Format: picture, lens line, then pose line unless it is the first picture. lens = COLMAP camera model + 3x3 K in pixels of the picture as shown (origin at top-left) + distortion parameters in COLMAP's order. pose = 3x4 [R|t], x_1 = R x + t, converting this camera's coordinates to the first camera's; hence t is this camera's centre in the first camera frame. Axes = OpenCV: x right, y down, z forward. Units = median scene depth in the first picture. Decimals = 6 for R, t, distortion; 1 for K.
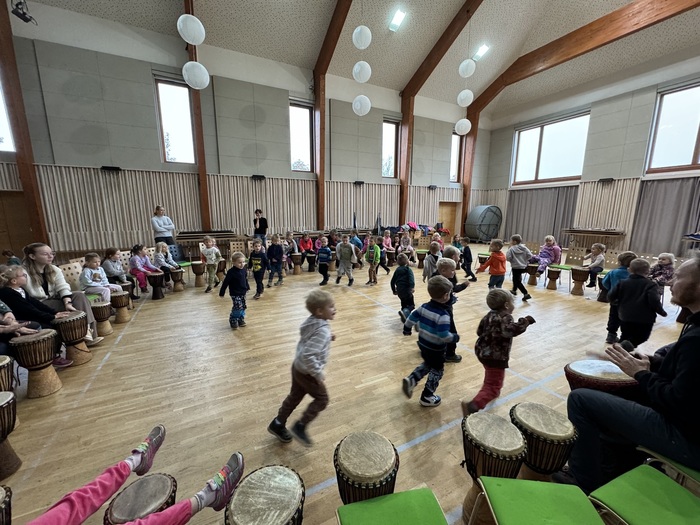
lens RADIAL K [[278.6, 0, 355.0], [0, 278.6, 264.0], [0, 0, 1]] dist [0.001095, 0.000506]
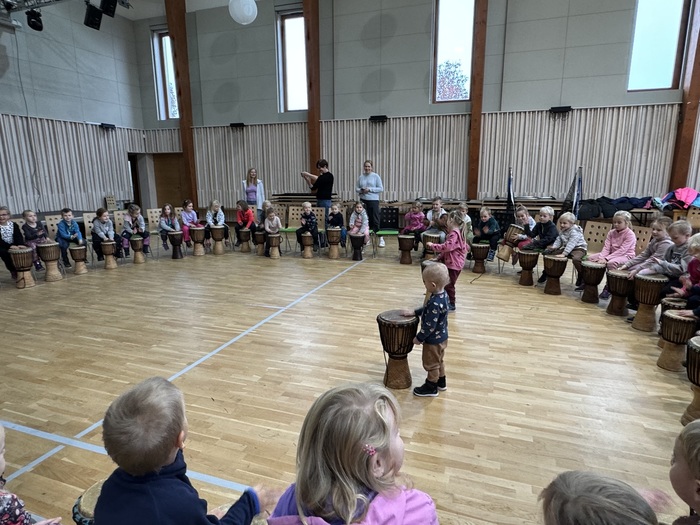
lens RADIAL K [[428.5, 0, 349.3], [0, 428.5, 269.4], [0, 0, 1]] dist [-0.002929, 0.001544]
pose [[0.681720, 0.159043, -0.714117, 0.485789], [-0.125570, 0.987037, 0.099952, -0.038498], [0.720756, 0.021532, 0.692854, 0.232402]]
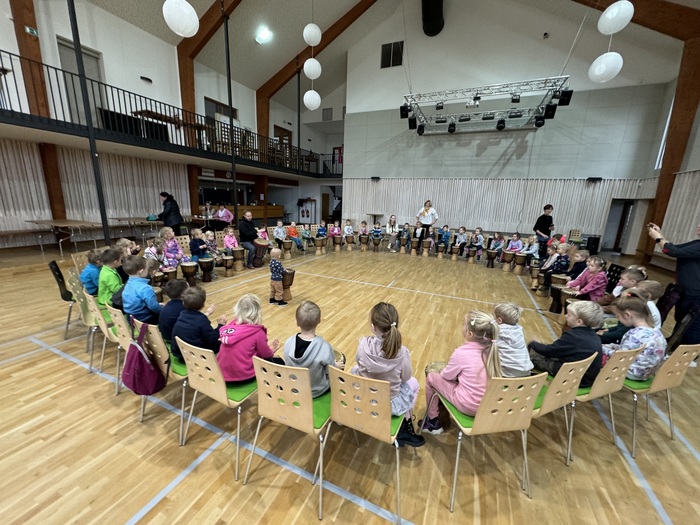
lens RADIAL K [[278.6, 0, 346.9], [0, 278.6, 261.1], [0, 0, 1]] dist [0.001095, 0.000506]
pose [[-0.787998, 0.104507, -0.606743, 0.503506], [-0.141986, 0.928077, 0.344257, -0.188667], [0.599082, 0.357423, -0.716484, 0.947033]]
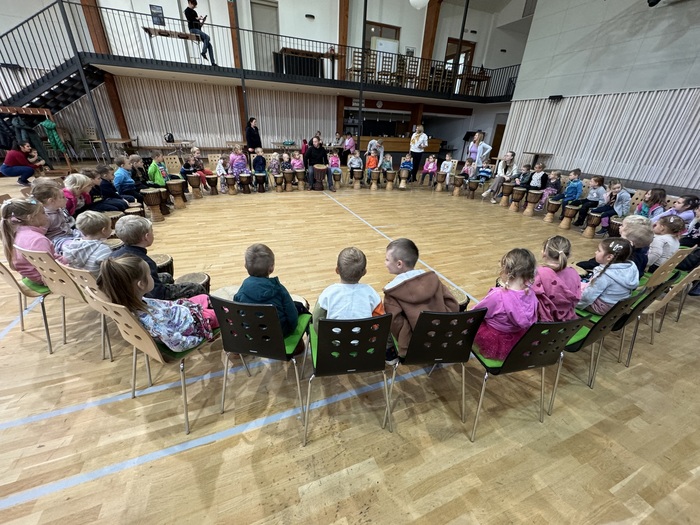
lens RADIAL K [[278.6, 0, 347.8], [0, 278.6, 261.0], [0, 0, 1]] dist [0.001095, 0.000506]
pose [[-0.993928, -0.081707, 0.073693, 0.043218], [-0.023801, 0.813550, 0.581007, -0.198771], [-0.107426, 0.575726, -0.810555, 1.070403]]
